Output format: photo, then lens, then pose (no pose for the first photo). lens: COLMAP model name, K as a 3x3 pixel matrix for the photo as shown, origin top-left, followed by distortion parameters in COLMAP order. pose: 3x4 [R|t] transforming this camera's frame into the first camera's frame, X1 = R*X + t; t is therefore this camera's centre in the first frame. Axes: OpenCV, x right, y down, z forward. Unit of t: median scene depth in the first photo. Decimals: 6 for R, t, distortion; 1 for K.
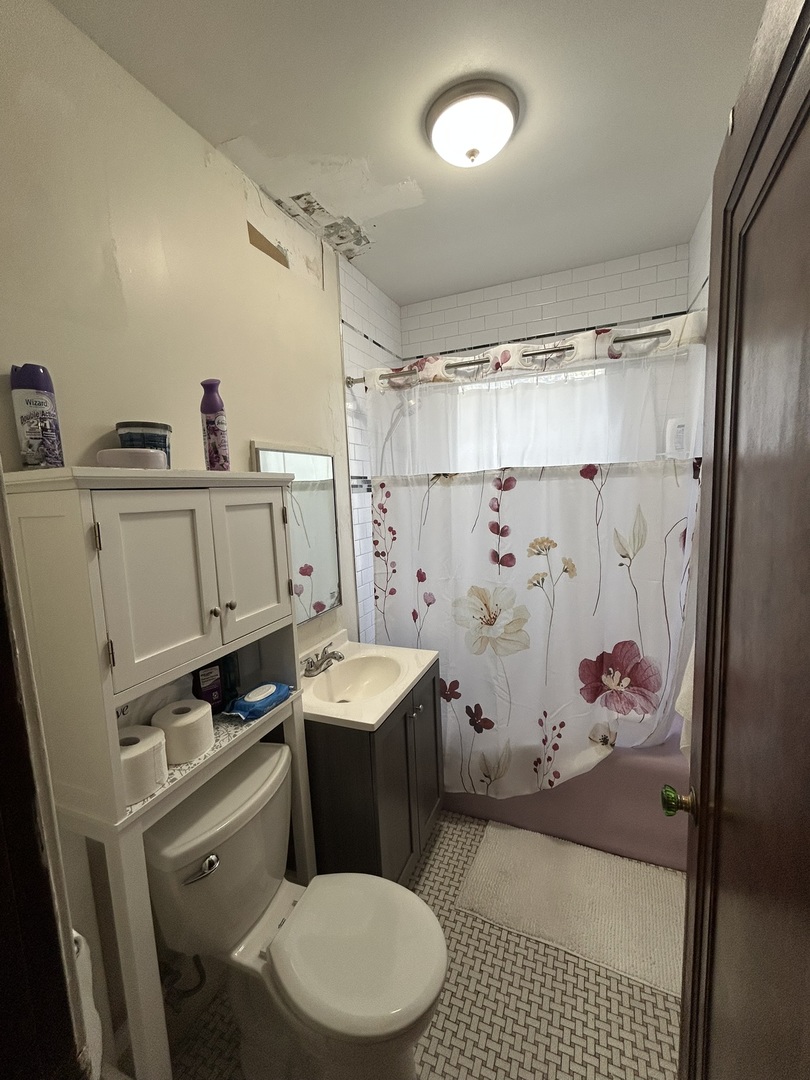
lens RADIAL K [[437.0, 0, 405.2], [0, 437.0, 540.5], [0, 0, 1]] dist [0.001939, -0.000738]
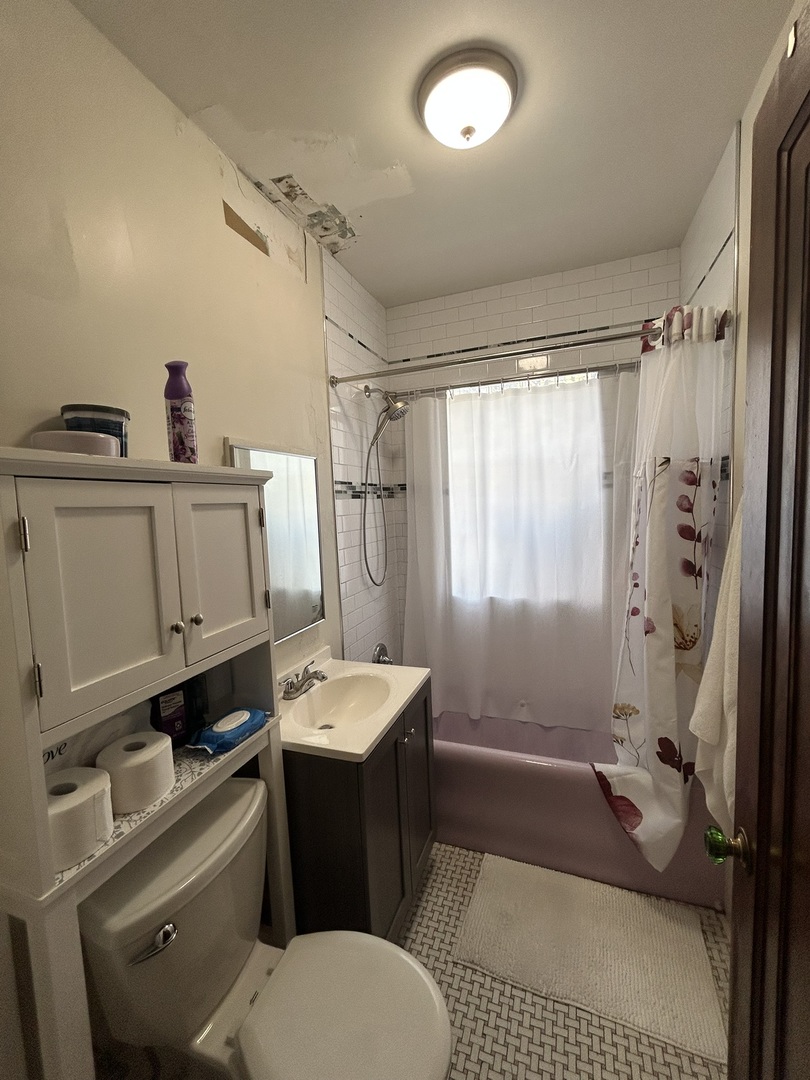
lens RADIAL K [[437.0, 0, 406.0], [0, 437.0, 539.5], [0, 0, 1]] dist [0.001939, -0.000738]
pose [[0.999030, -0.002627, 0.043946, -0.022023], [0.004201, 0.999351, -0.035768, 0.020111], [-0.043823, 0.035918, 0.998393, 0.103878]]
